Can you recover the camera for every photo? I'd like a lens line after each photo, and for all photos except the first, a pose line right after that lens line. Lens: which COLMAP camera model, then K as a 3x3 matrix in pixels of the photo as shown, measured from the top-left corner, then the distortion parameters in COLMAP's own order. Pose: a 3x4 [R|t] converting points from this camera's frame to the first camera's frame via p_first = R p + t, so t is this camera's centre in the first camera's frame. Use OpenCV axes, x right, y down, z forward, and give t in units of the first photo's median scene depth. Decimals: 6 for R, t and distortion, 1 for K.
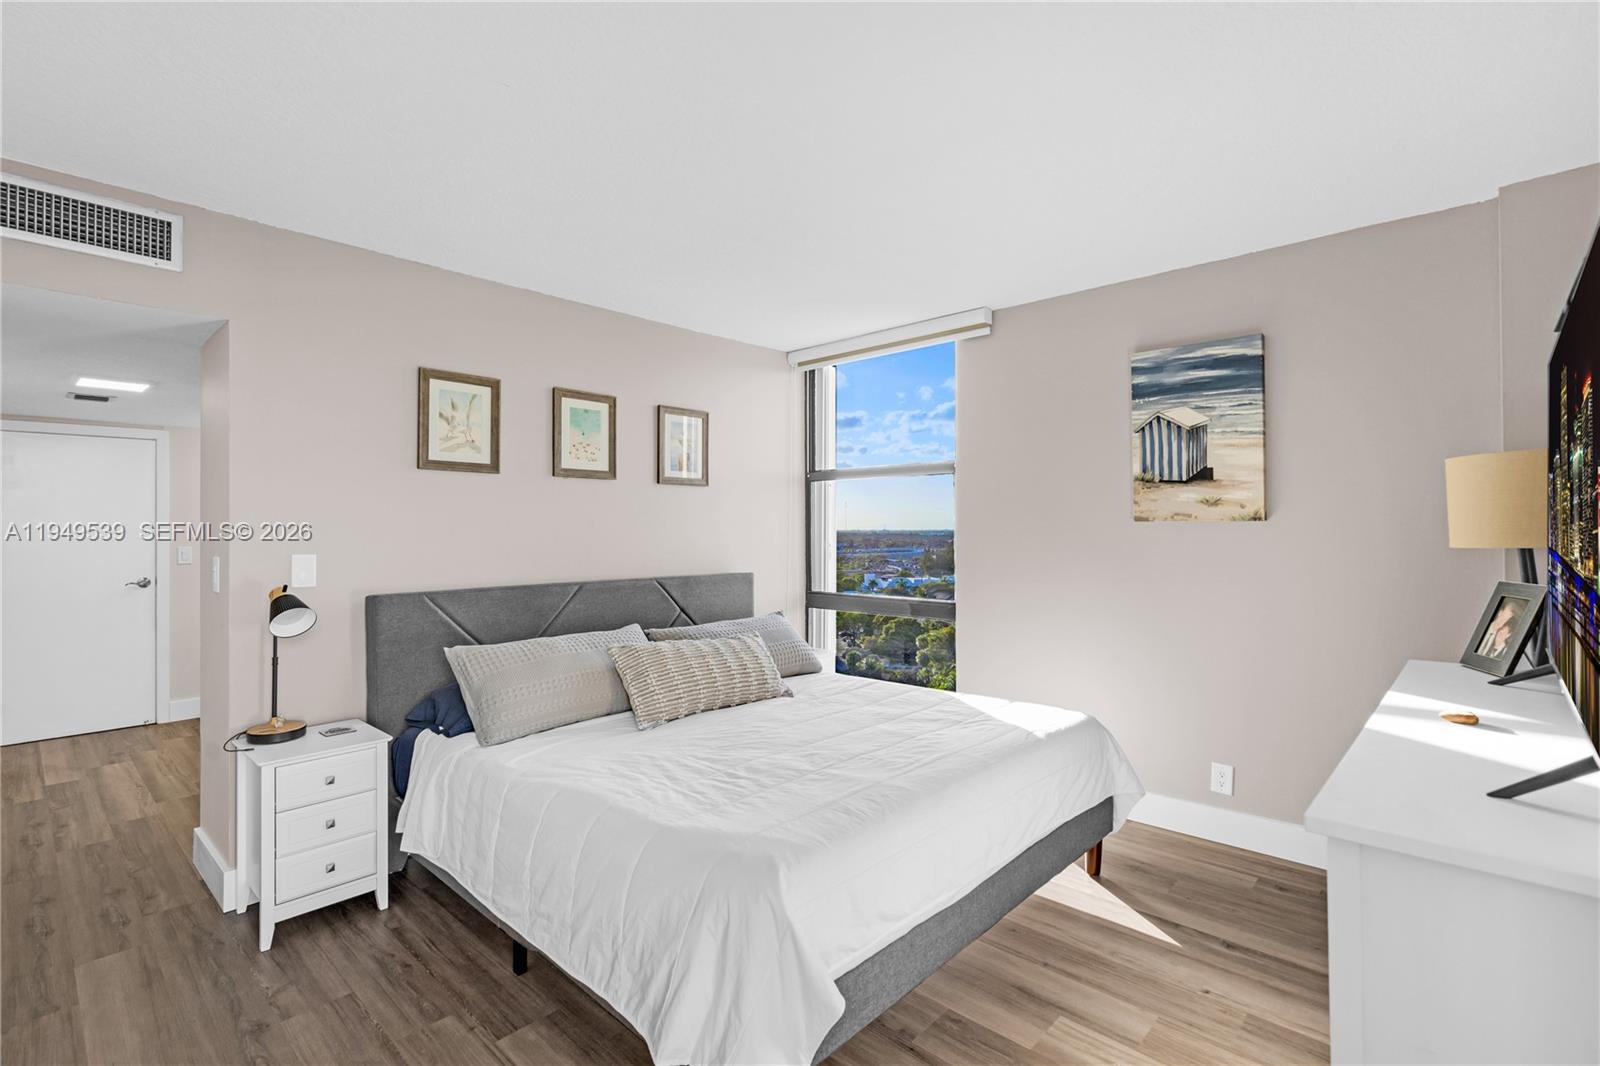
lens RADIAL K [[738.4, 0, 802.0], [0, 738.4, 522.8], [0, 0, 1]] dist [-0.008039, 0.003521]
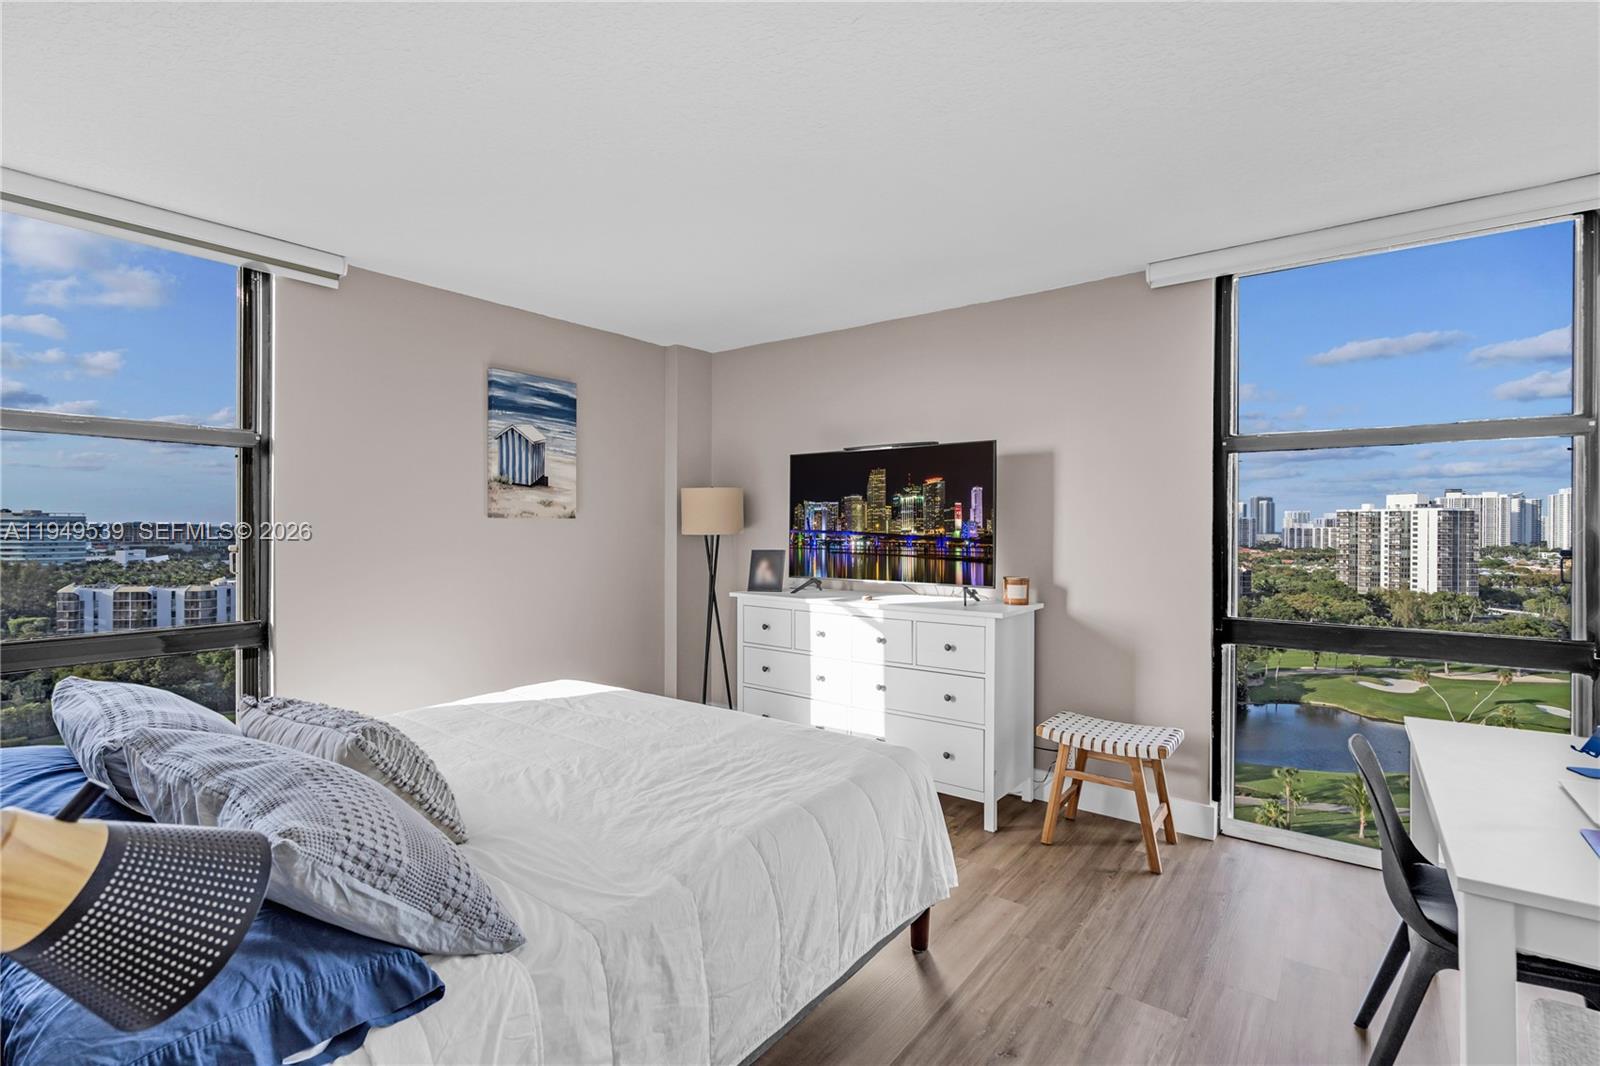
lens RADIAL K [[738.4, 0, 795.3], [0, 738.4, 522.3], [0, 0, 1]] dist [-0.008039, 0.003521]
pose [[-0.098220, 0.006148, 0.995146, -0.769793], [-0.011478, 0.999907, -0.007310, 0.009366], [-0.995099, -0.012141, -0.098140, 0.693650]]
